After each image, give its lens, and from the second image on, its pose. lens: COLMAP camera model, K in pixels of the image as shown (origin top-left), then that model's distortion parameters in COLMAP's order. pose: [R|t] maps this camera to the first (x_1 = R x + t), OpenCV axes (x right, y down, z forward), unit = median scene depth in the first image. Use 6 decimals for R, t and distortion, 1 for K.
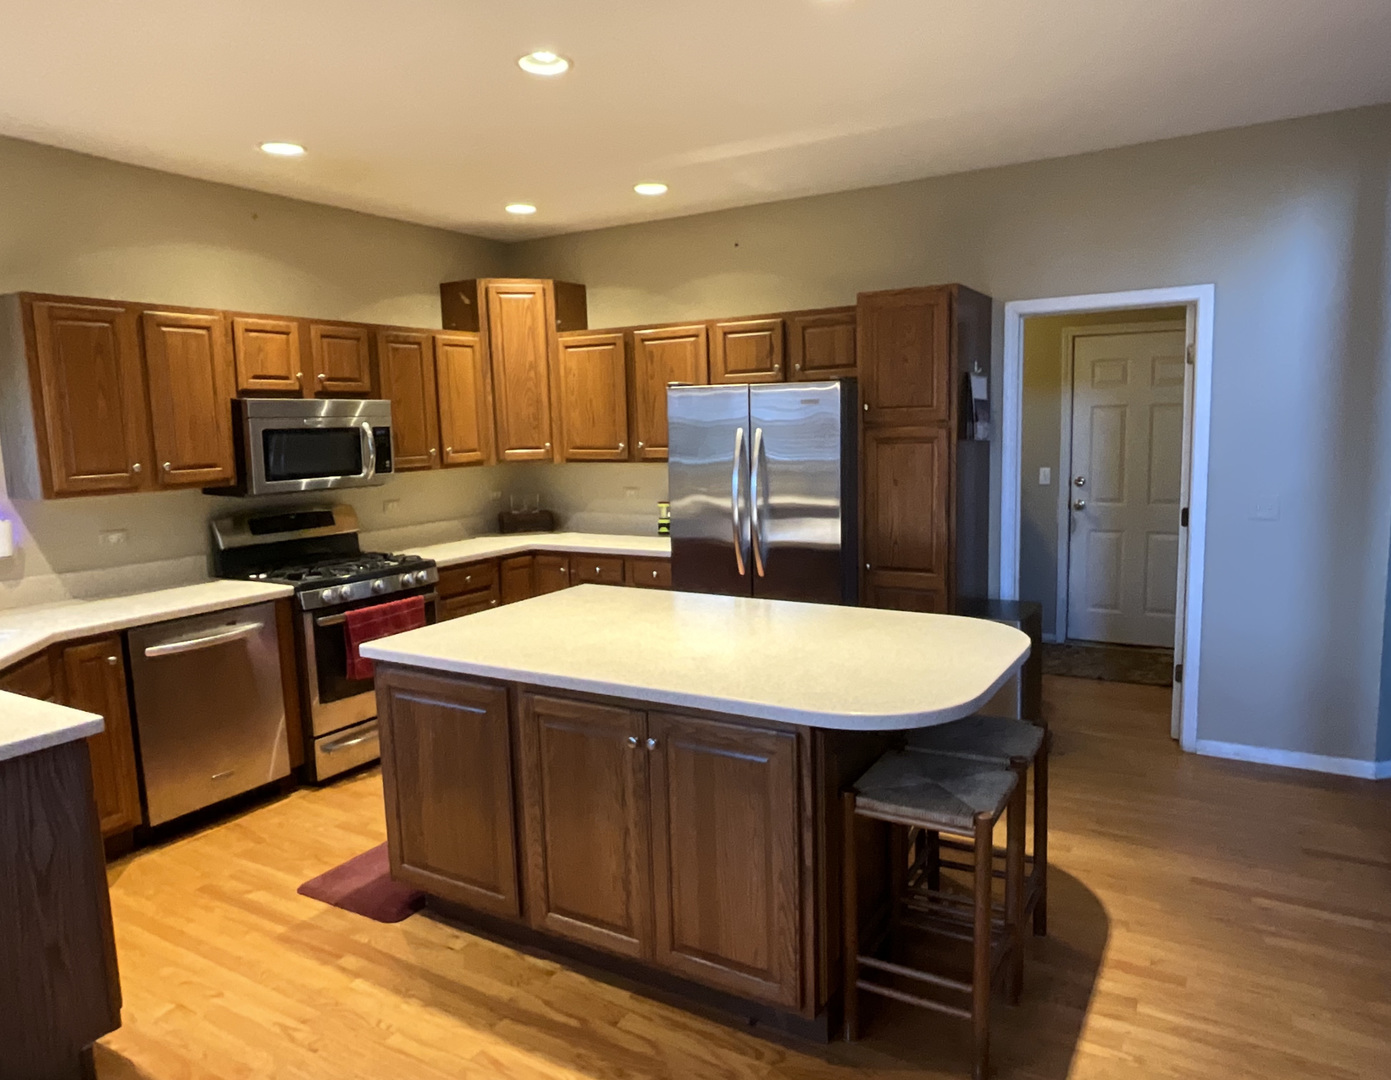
lens RADIAL K [[944.6, 0, 695.5], [0, 944.6, 540.0], [0, 0, 1]] dist [0.001534, 0.000284]
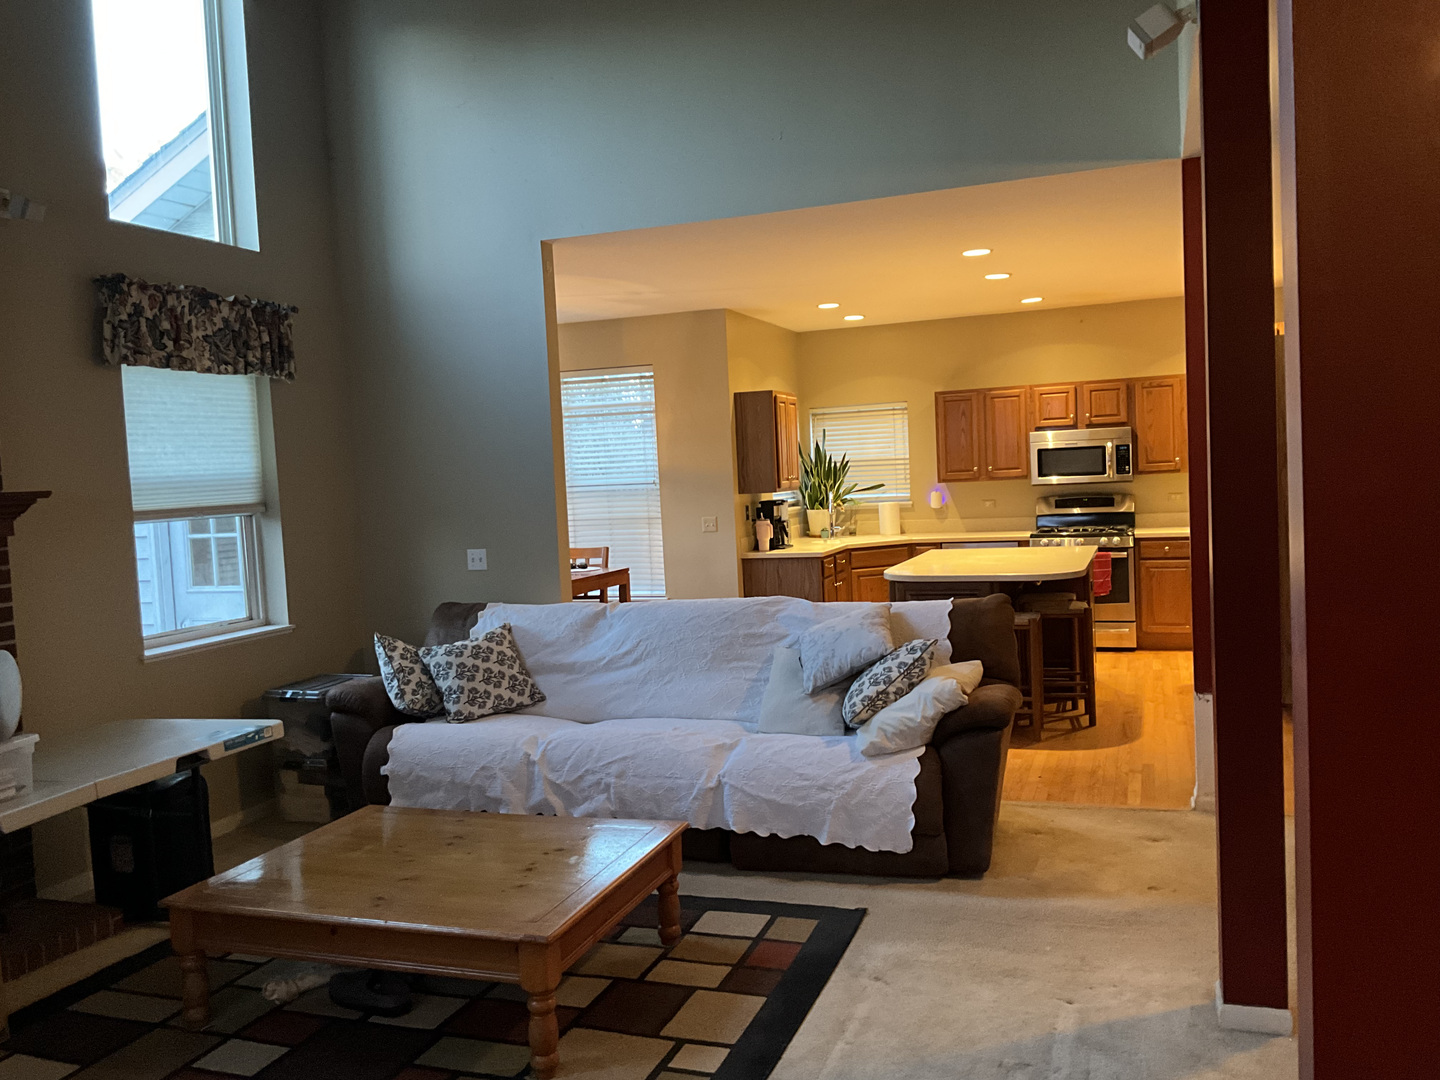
lens RADIAL K [[1184.0, 0, 720.0], [0, 1184.0, 540.0], [0, 0, 1]] dist [0.000411, 0.000155]
pose [[0.182382, 0.069461, -0.980771, 1.590609], [-0.081539, 0.995134, 0.055316, -0.017185], [0.979841, 0.069883, 0.187158, -0.013412]]
